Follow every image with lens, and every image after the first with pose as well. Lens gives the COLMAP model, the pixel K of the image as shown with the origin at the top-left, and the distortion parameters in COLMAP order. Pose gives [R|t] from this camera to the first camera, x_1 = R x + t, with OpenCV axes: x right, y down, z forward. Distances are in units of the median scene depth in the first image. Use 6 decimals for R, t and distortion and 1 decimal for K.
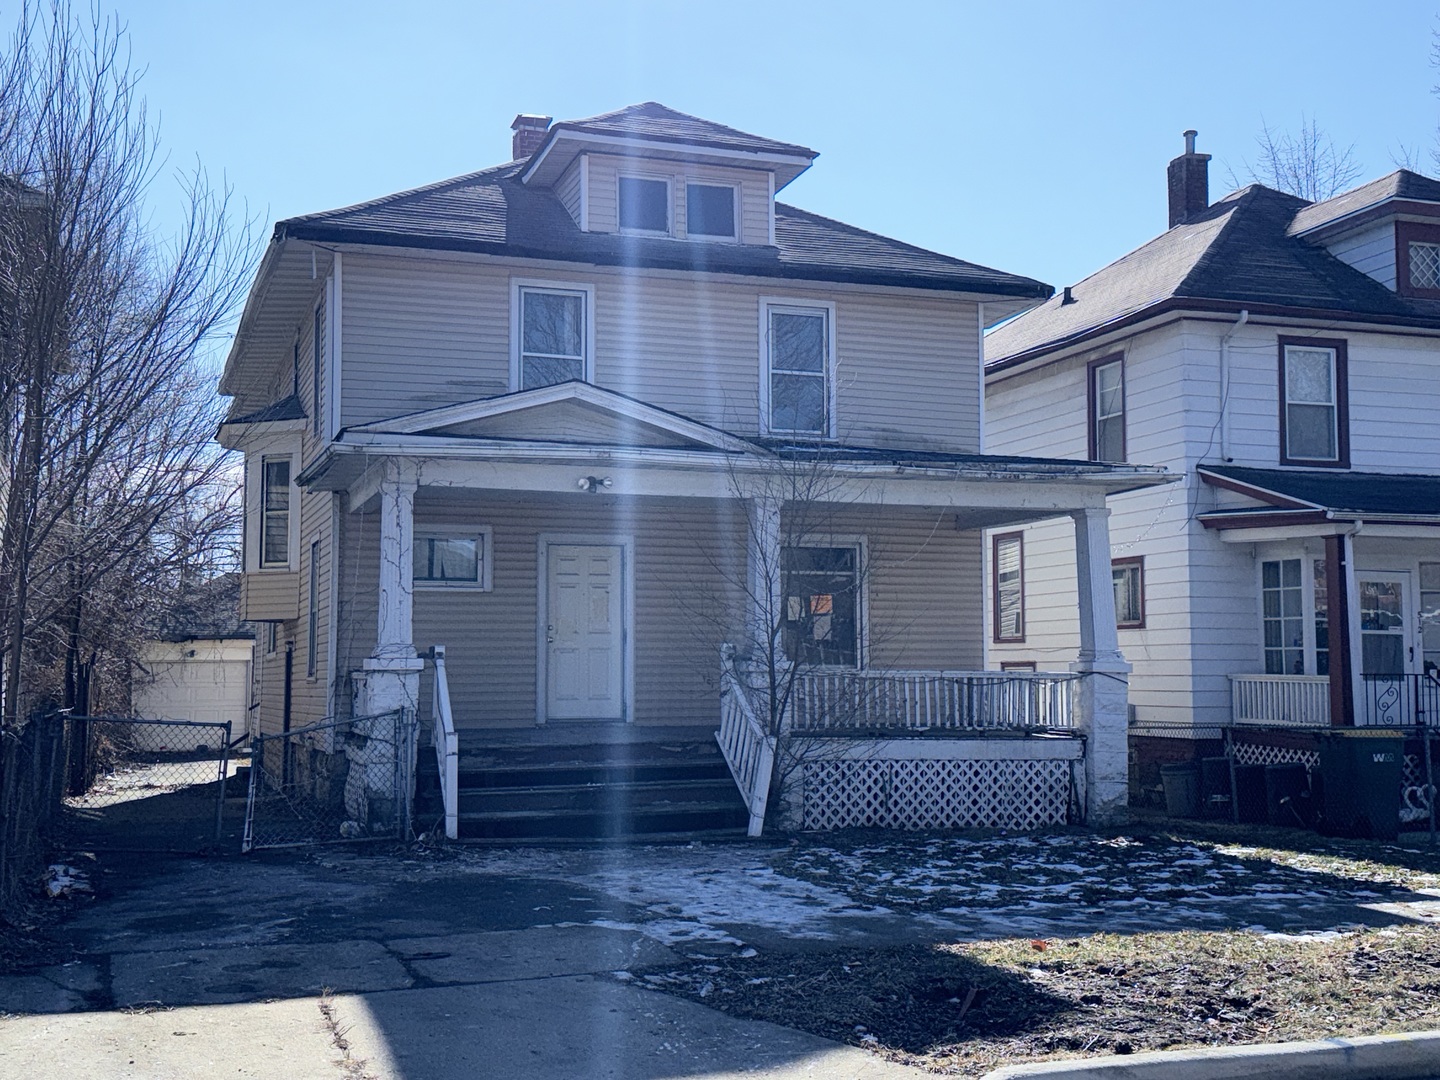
lens RADIAL K [[1747.3, 0, 720.0], [0, 1747.3, 540.0], [0, 0, 1]] dist [0.165446, -0.016400]
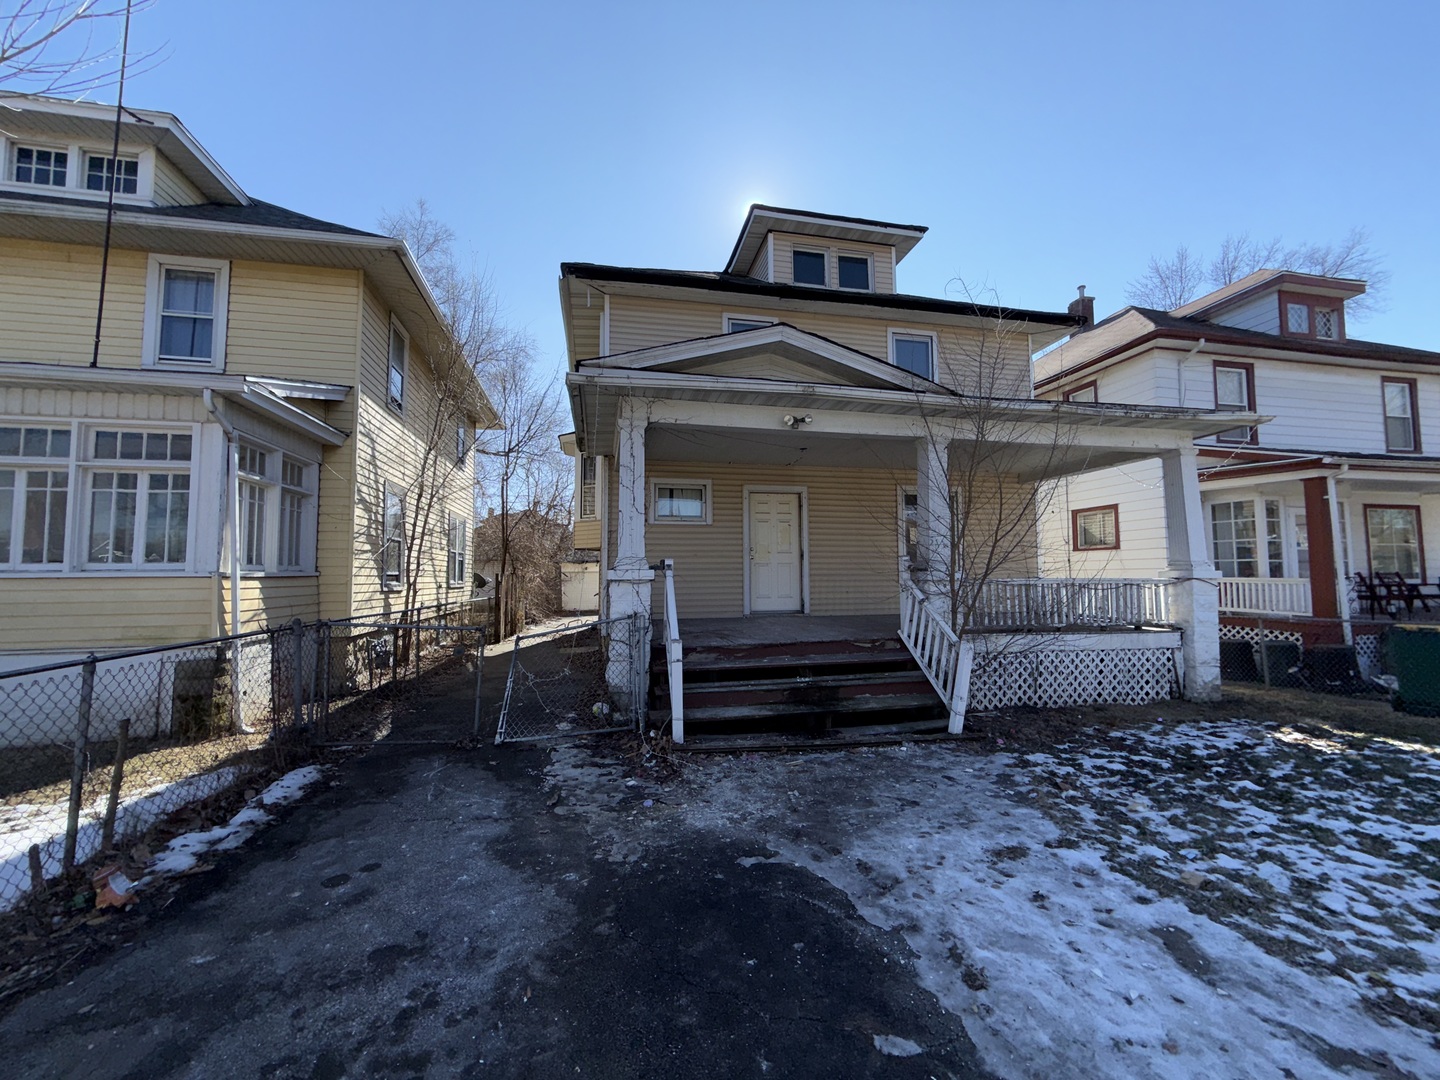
lens RADIAL K [[576.4, 0, 720.0], [0, 576.4, 540.0], [0, 0, 1]] dist [0.015614, 0.000100]
pose [[0.993198, -0.011376, -0.115880, -0.073187], [0.012980, 0.999830, 0.013099, 0.038875], [0.115712, -0.014514, 0.993177, 0.561813]]
